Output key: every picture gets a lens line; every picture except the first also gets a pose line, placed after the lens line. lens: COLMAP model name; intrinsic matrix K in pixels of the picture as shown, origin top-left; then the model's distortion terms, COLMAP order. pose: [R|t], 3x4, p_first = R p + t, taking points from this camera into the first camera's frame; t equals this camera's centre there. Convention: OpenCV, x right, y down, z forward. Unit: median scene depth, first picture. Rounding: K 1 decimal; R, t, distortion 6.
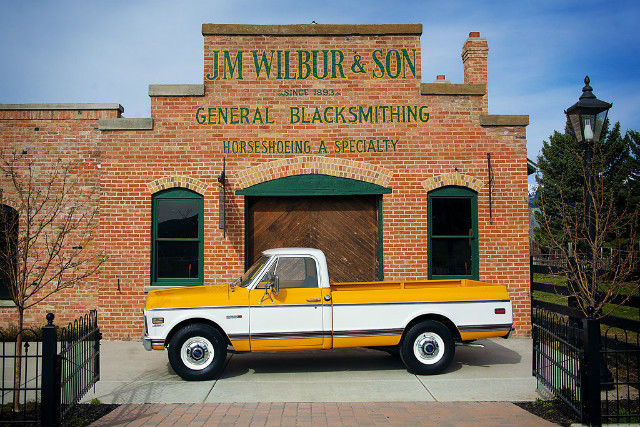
lens RADIAL K [[644.5, 0, 312.9], [0, 644.5, 212.8], [0, 0, 1]] dist [-0.027567, 0.000000]
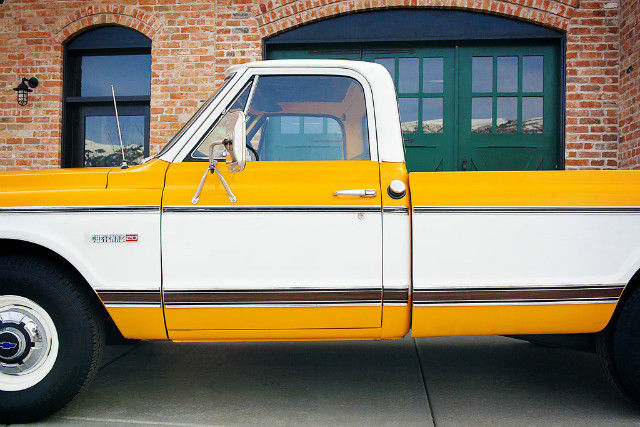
lens RADIAL K [[644.5, 0, 312.9], [0, 644.5, 214.3], [0, 0, 1]] dist [-0.027567, 0.000000]
pose [[0.997623, 0.018059, -0.066499, 0.001001], [-0.012215, 0.996111, 0.087257, 0.116944], [0.067816, -0.086237, 0.993964, 0.667940]]
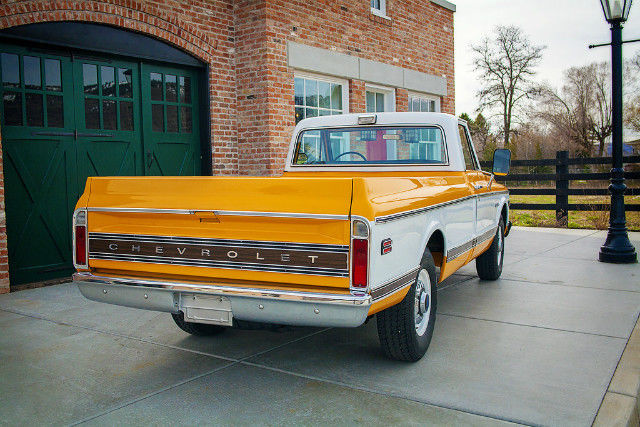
lens RADIAL K [[644.5, 0, 317.0], [0, 644.5, 202.4], [0, 0, 1]] dist [-0.027567, 0.000000]
pose [[0.537186, -0.048673, 0.842058, -0.544105], [-0.050310, 0.994707, 0.089592, 0.093005], [-0.841962, -0.090492, 0.531894, 0.697921]]
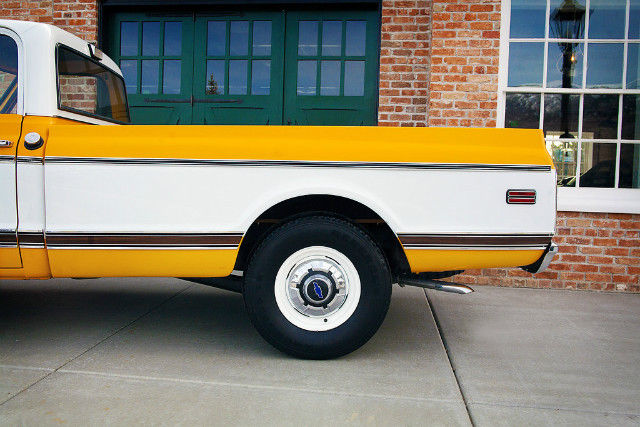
lens RADIAL K [[644.5, 0, 313.5], [0, 644.5, 202.9], [0, 0, 1]] dist [-0.027567, 0.000000]
pose [[0.997347, 0.035445, -0.063585, 0.203501], [-0.027398, 0.991999, 0.123237, 0.118421], [0.067444, -0.121168, 0.990338, 0.653018]]
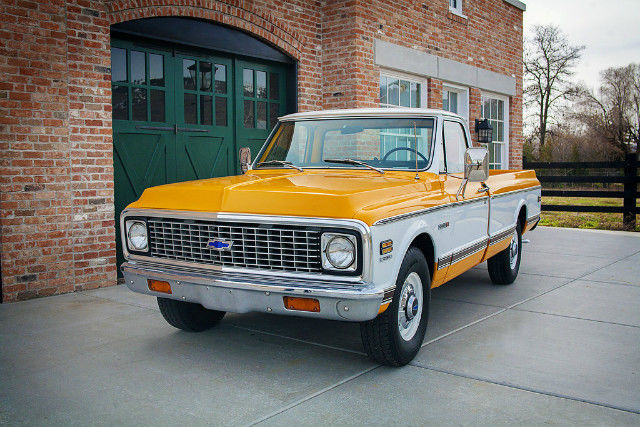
lens RADIAL K [[644.5, 0, 318.7], [0, 644.5, 203.6], [0, 0, 1]] dist [-0.027567, 0.000000]
pose [[0.565780, -0.043190, 0.823424, -0.598368], [-0.065479, 0.993120, 0.097083, 0.098308], [-0.821952, -0.108845, 0.559059, 0.780661]]
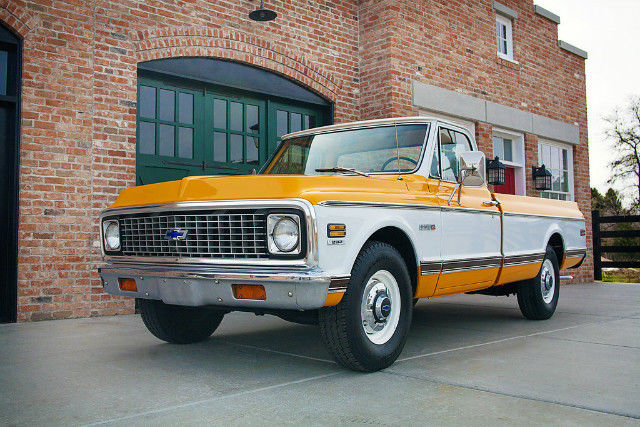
lens RADIAL K [[644.5, 0, 317.7], [0, 644.5, 203.6], [0, 0, 1]] dist [-0.027567, 0.000000]
pose [[0.680573, 0.052382, 0.730806, -0.527771], [-0.056917, 0.998207, -0.018544, 0.154701], [-0.730466, -0.028975, 0.682334, 0.716457]]
